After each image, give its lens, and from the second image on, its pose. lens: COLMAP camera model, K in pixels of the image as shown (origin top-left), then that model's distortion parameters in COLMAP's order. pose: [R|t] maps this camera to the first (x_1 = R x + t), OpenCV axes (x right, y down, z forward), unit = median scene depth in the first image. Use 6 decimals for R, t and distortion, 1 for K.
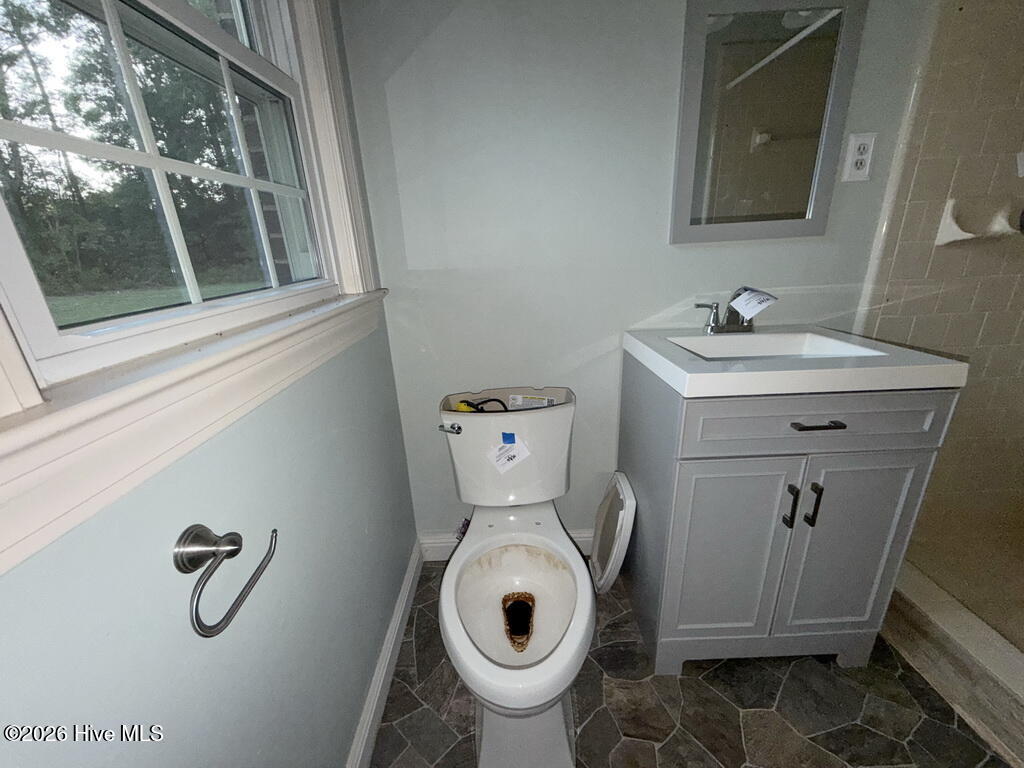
lens RADIAL K [[411.3, 0, 507.7], [0, 411.3, 380.1], [0, 0, 1]] dist [-0.002165, 0.000988]
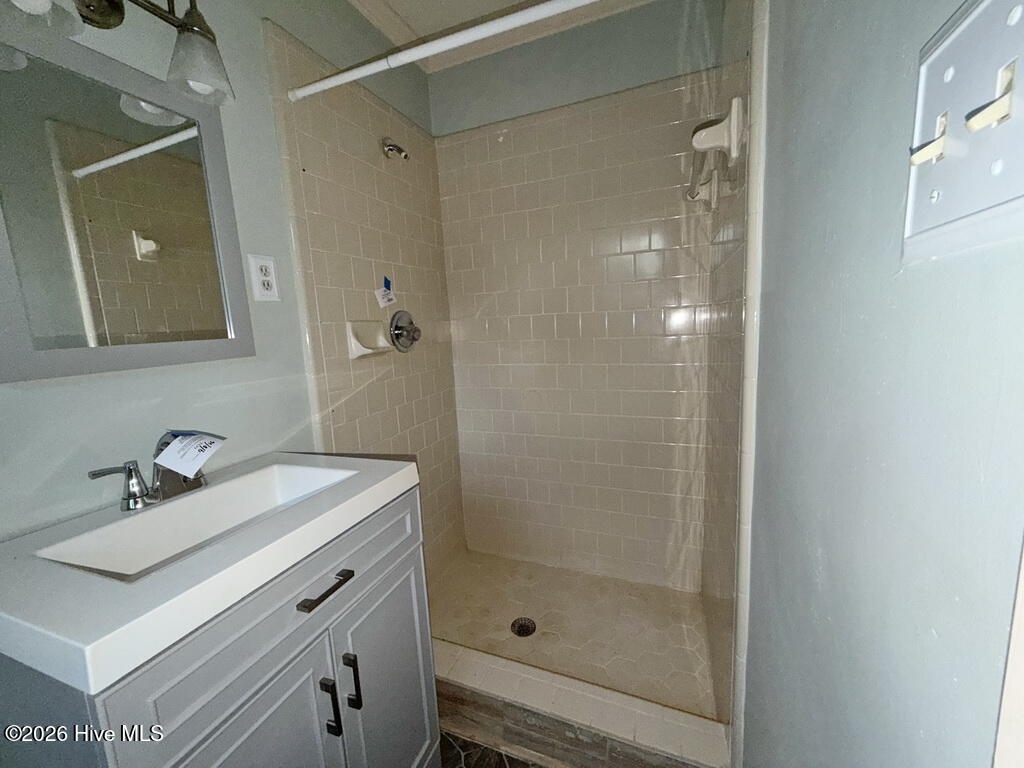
lens RADIAL K [[411.3, 0, 507.6], [0, 411.3, 385.5], [0, 0, 1]] dist [-0.002165, 0.000988]
pose [[0.380522, -0.114609, 0.917642, 0.165217], [0.332336, 0.942948, -0.020041, -0.099268], [-0.862993, 0.312591, 0.396901, 0.209917]]
